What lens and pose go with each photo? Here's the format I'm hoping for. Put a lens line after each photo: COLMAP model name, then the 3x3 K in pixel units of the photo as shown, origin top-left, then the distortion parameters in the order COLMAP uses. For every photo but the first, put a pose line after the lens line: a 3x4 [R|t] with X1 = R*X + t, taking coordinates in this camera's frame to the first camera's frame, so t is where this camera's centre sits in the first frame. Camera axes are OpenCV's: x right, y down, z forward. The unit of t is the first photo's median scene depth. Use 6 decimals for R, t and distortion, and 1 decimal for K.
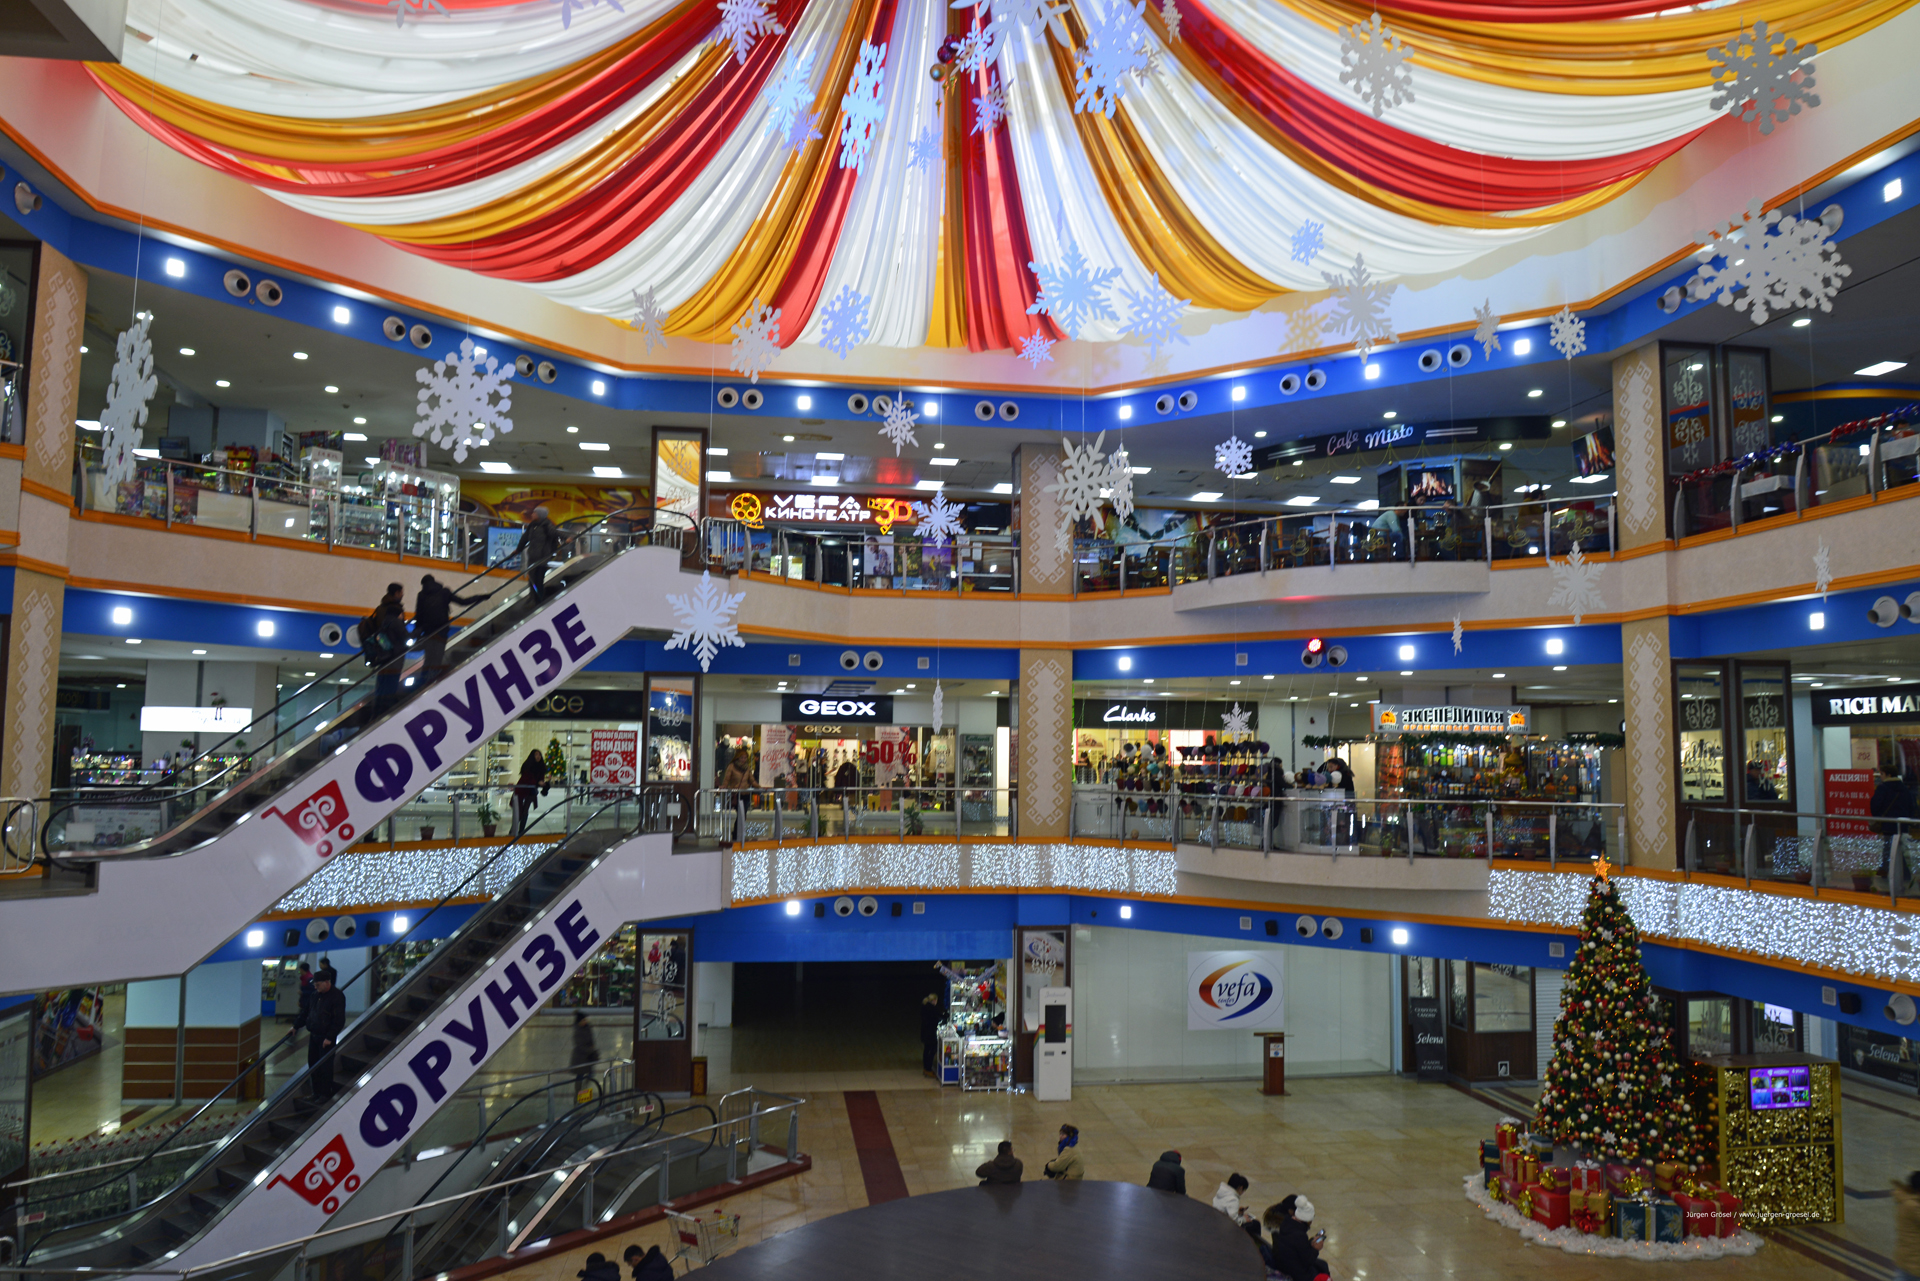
lens RADIAL K [[1298.6, 0, 960.0], [0, 1298.6, 640.5], [0, 0, 1]] dist [-0.032626, 0.008123]
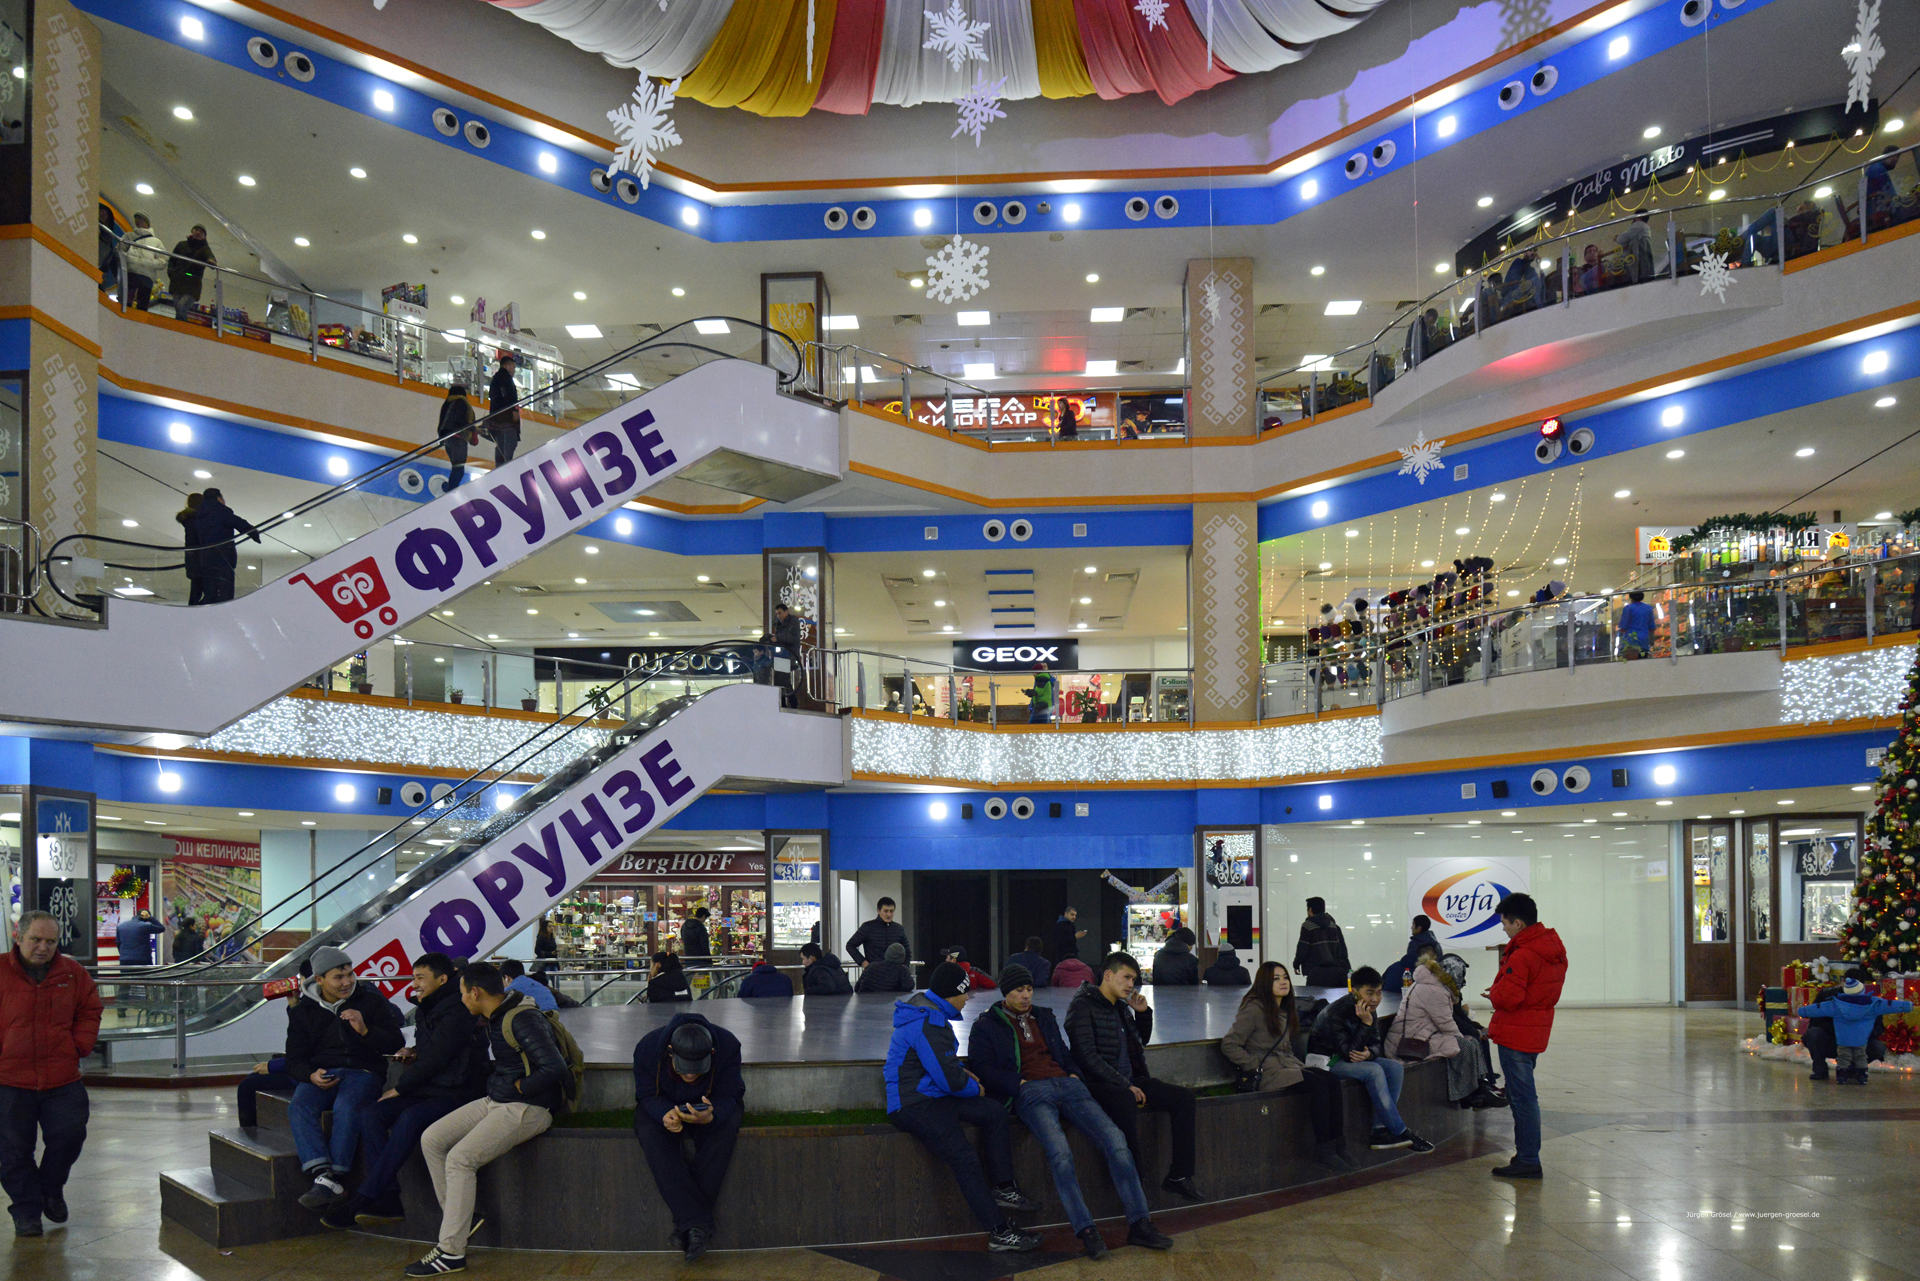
lens RADIAL K [[1369.4, 0, 959.8], [0, 1369.4, 906.1], [0, 0, 1]] dist [-0.031644, 0.003616]
pose [[0.978015, -0.024121, -0.207133, 0.084179], [0.040947, 0.996164, 0.077335, 0.214489], [0.204473, -0.084116, 0.975251, 0.089505]]
